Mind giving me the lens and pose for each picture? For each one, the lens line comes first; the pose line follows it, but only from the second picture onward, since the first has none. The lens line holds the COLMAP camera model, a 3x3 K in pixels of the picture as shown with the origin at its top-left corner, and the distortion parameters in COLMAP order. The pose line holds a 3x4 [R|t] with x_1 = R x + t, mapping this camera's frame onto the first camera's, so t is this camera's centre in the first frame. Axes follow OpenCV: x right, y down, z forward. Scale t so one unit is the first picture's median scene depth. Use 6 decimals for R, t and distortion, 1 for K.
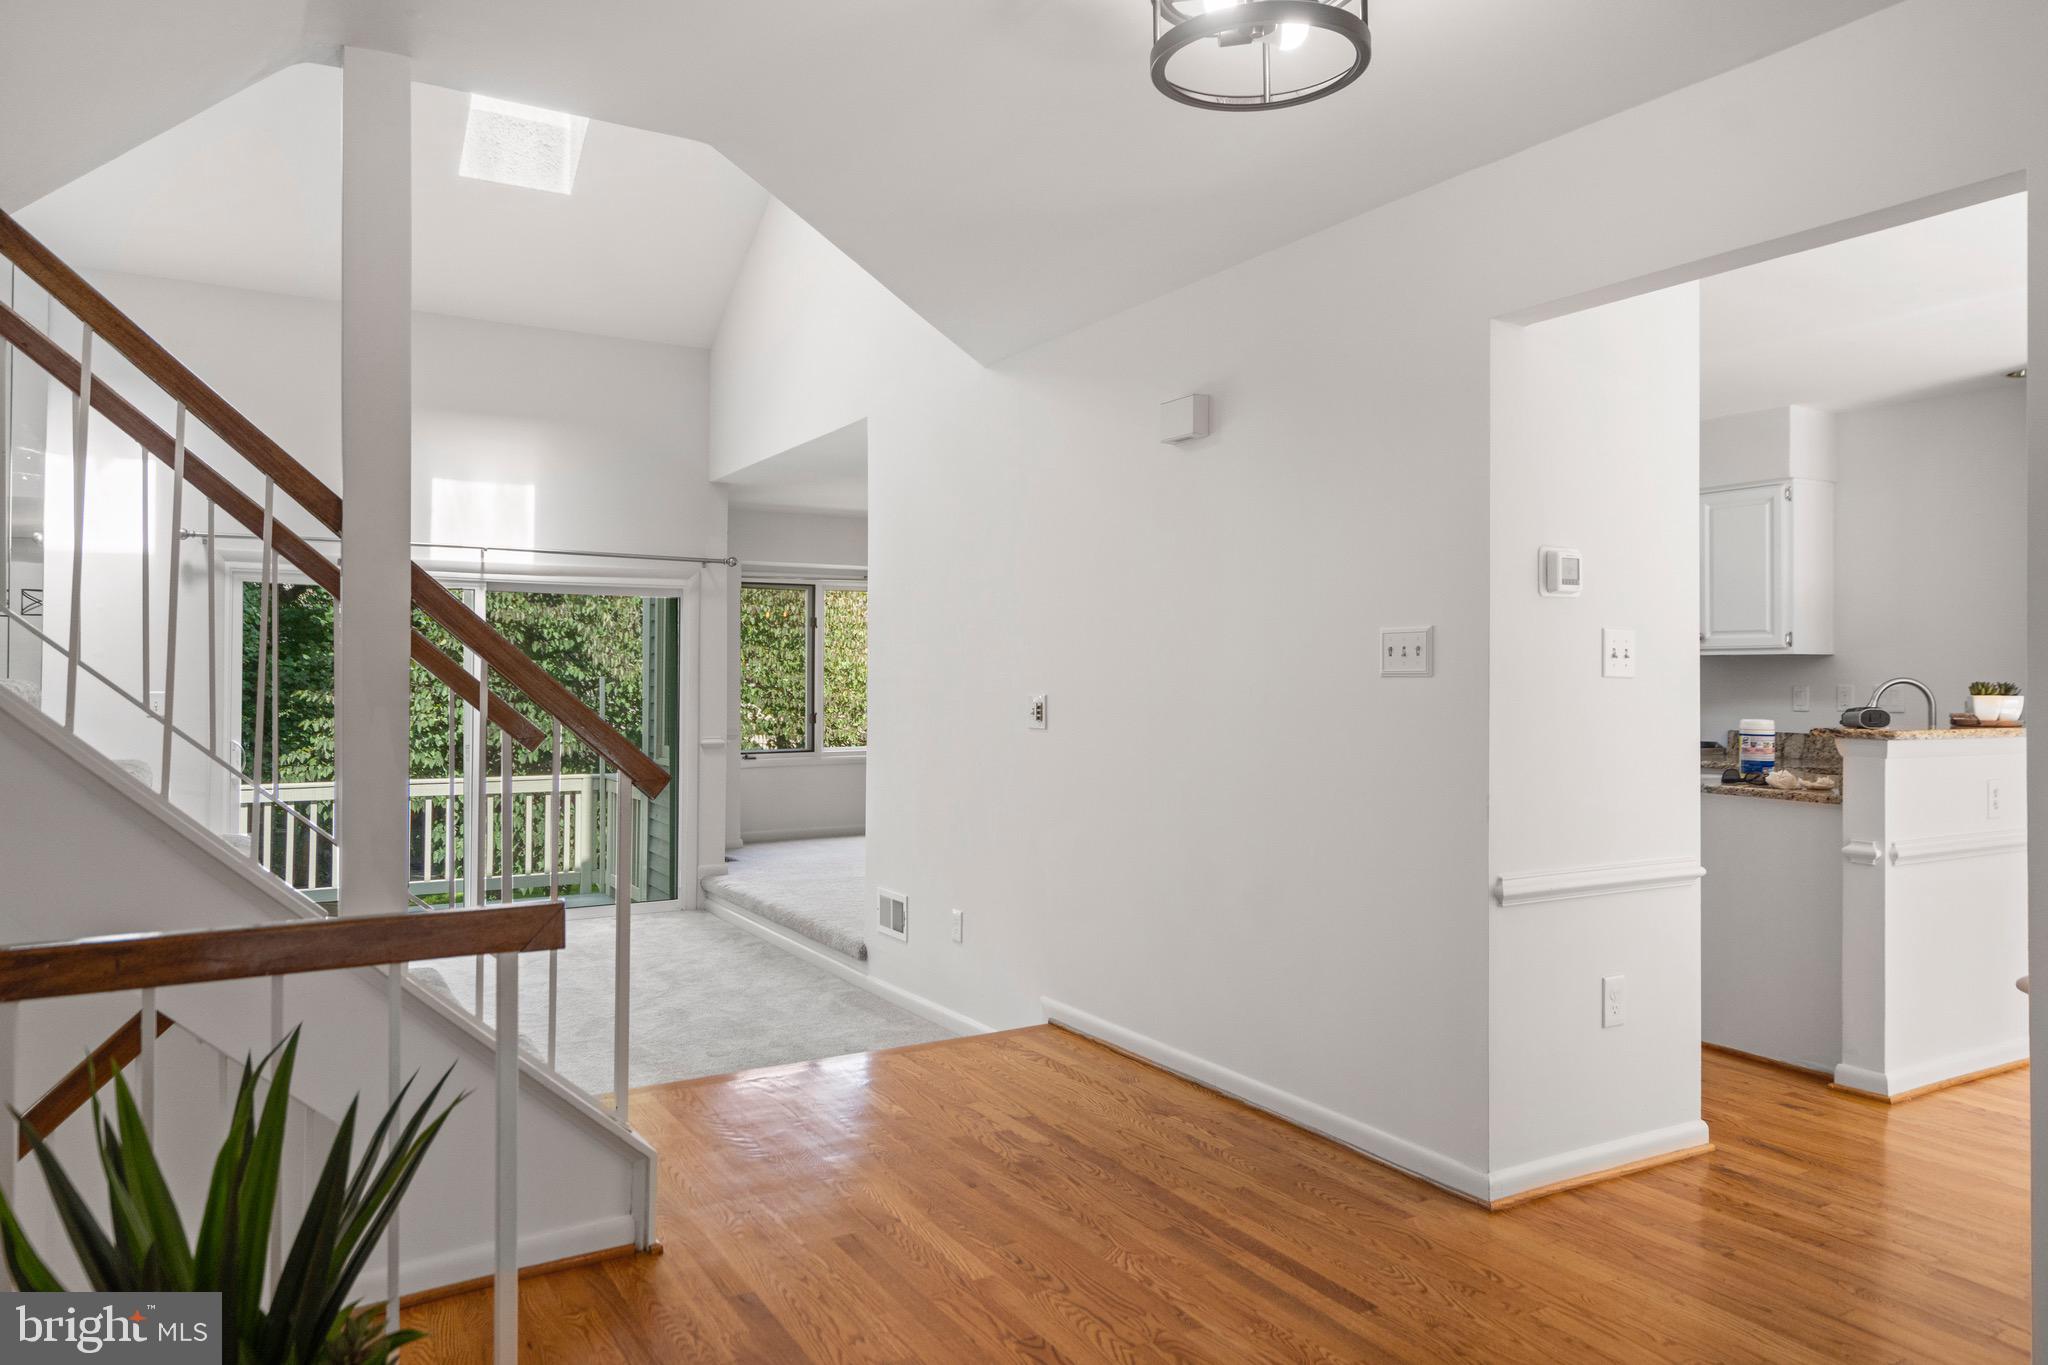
lens RADIAL K [[1343.9, 0, 998.7], [0, 1343.9, 657.1], [0, 0, 1]] dist [0.025237, 0.001502]
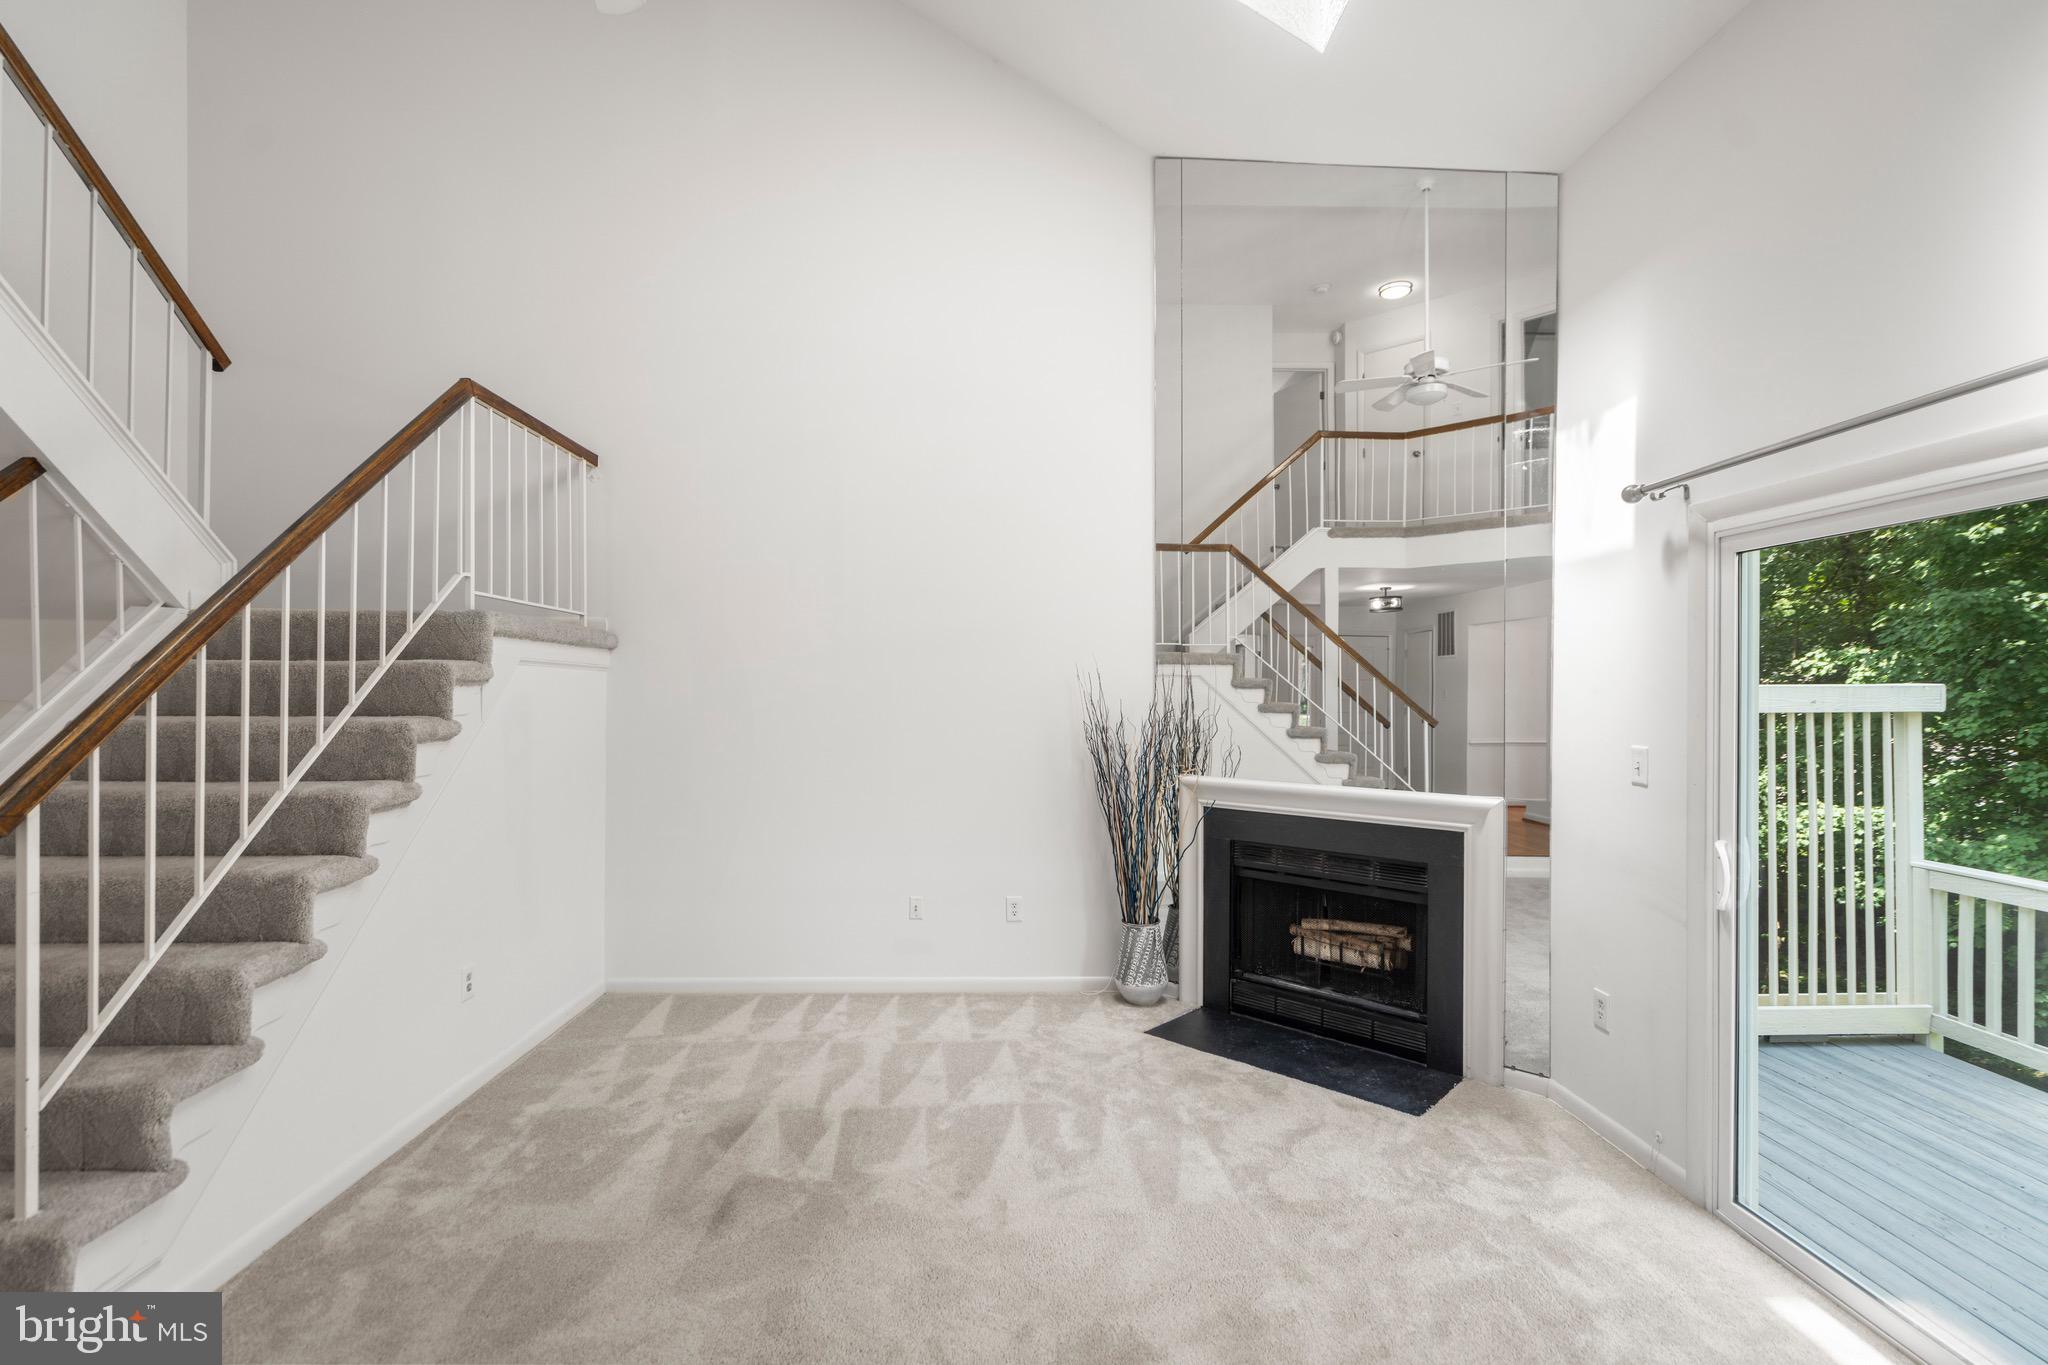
lens RADIAL K [[931.8, 0, 1023.5], [0, 931.8, 691.5], [0, 0, 1]] dist [-0.003276, 0.003163]
pose [[-0.466895, -0.005154, -0.884298, -0.041376], [0.005072, 0.999951, -0.008506, 0.001040], [0.884298, -0.008456, -0.466846, 0.419005]]
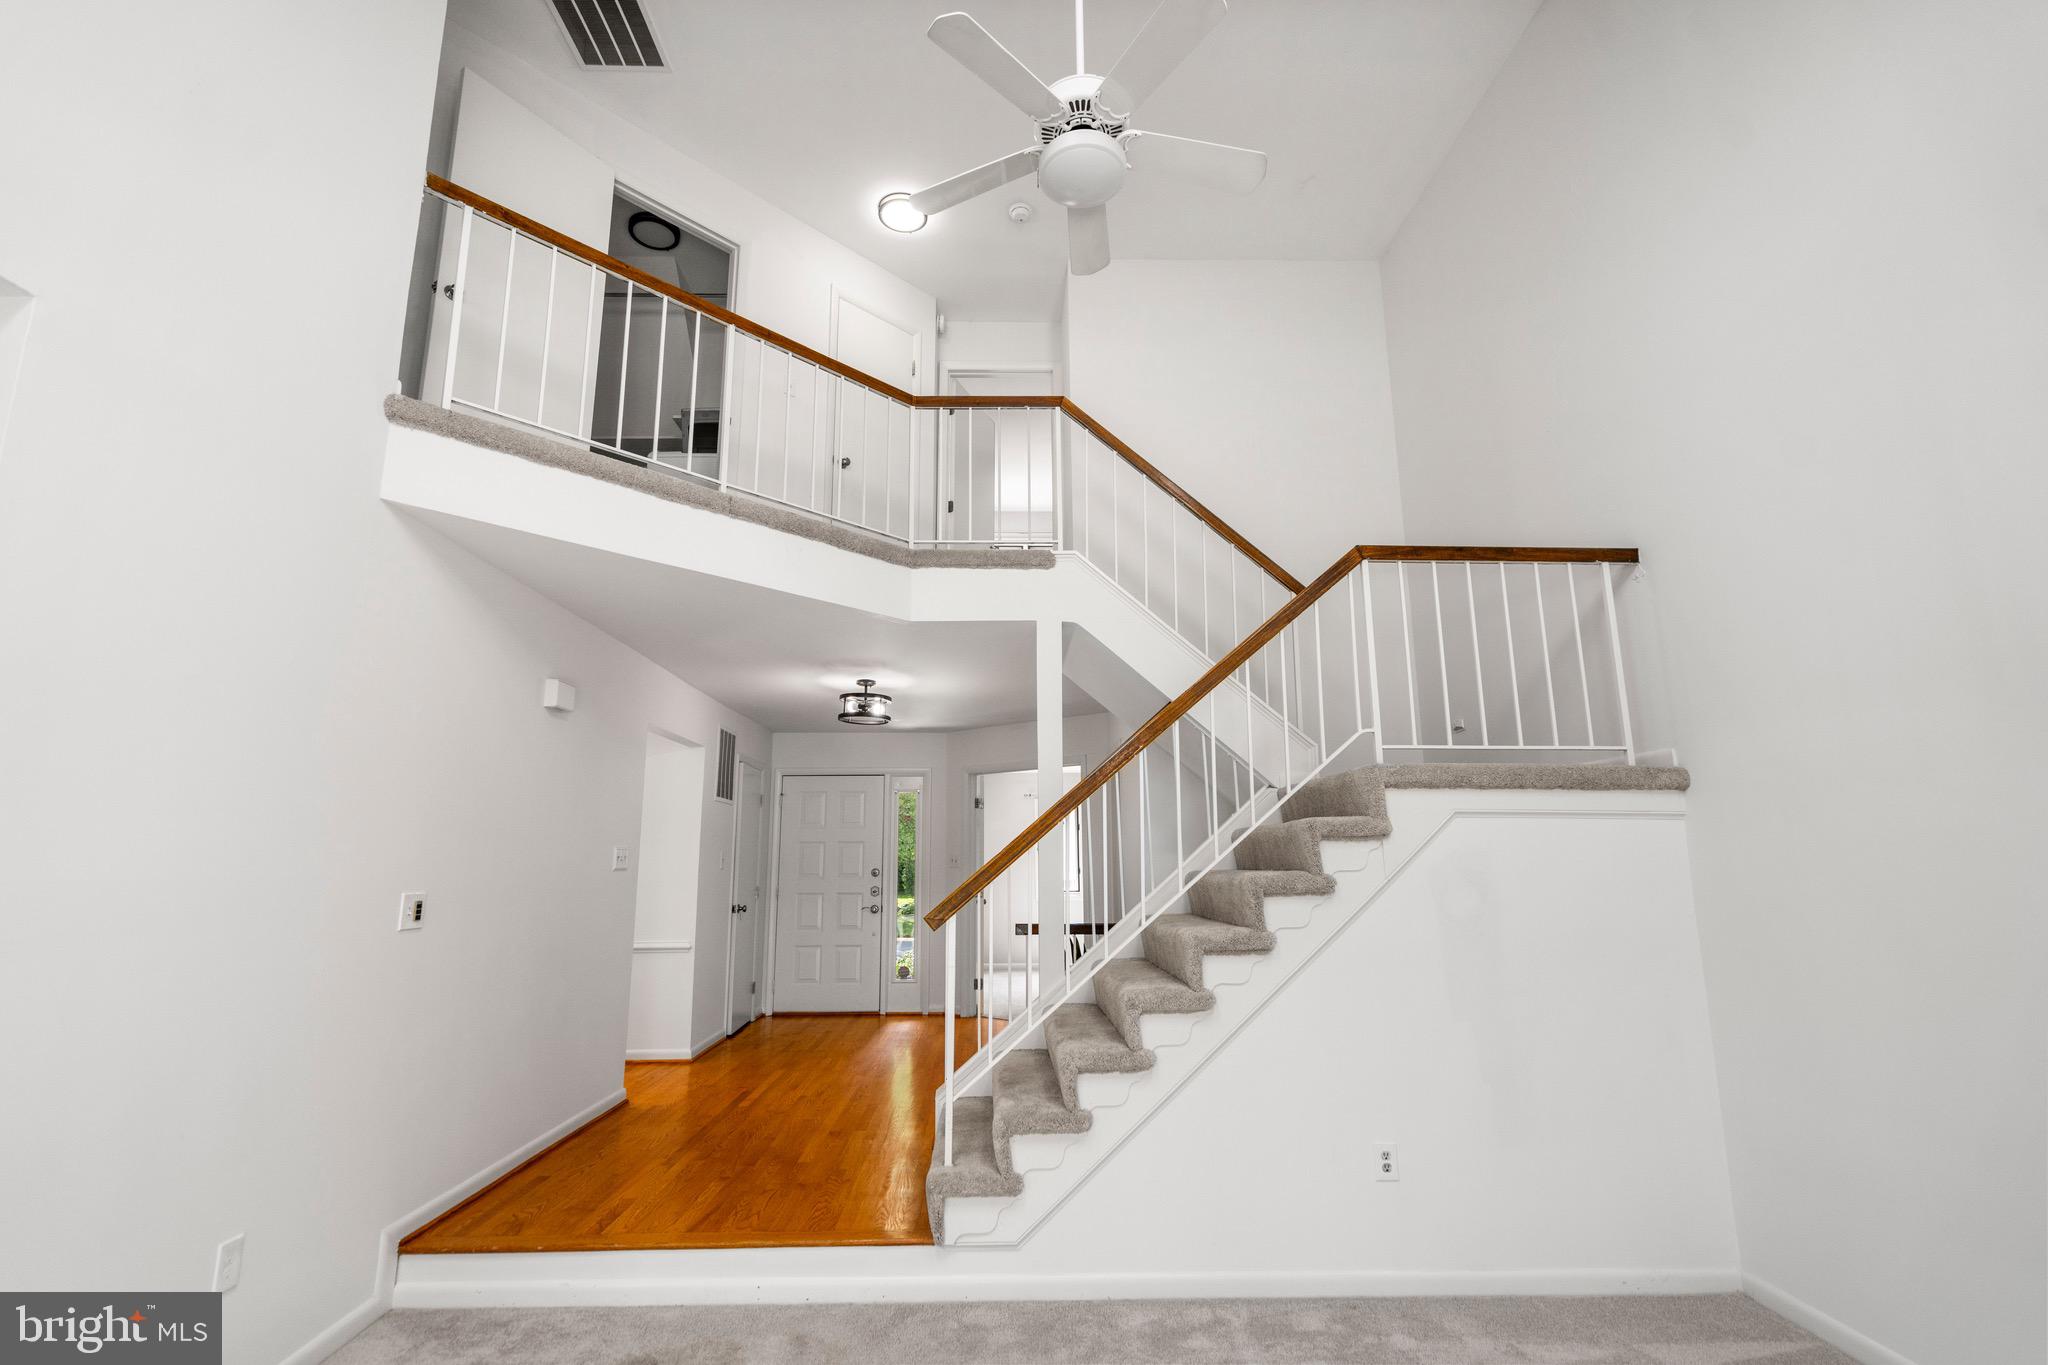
lens RADIAL K [[931.8, 0, 1021.8], [0, 931.8, 688.8], [0, 0, 1]] dist [-0.003276, 0.003163]
pose [[-0.885700, 0.084682, 0.456469, -0.207399], [-0.006529, 0.980855, -0.194631, 0.005113], [-0.464212, -0.175364, -0.868190, 0.434811]]
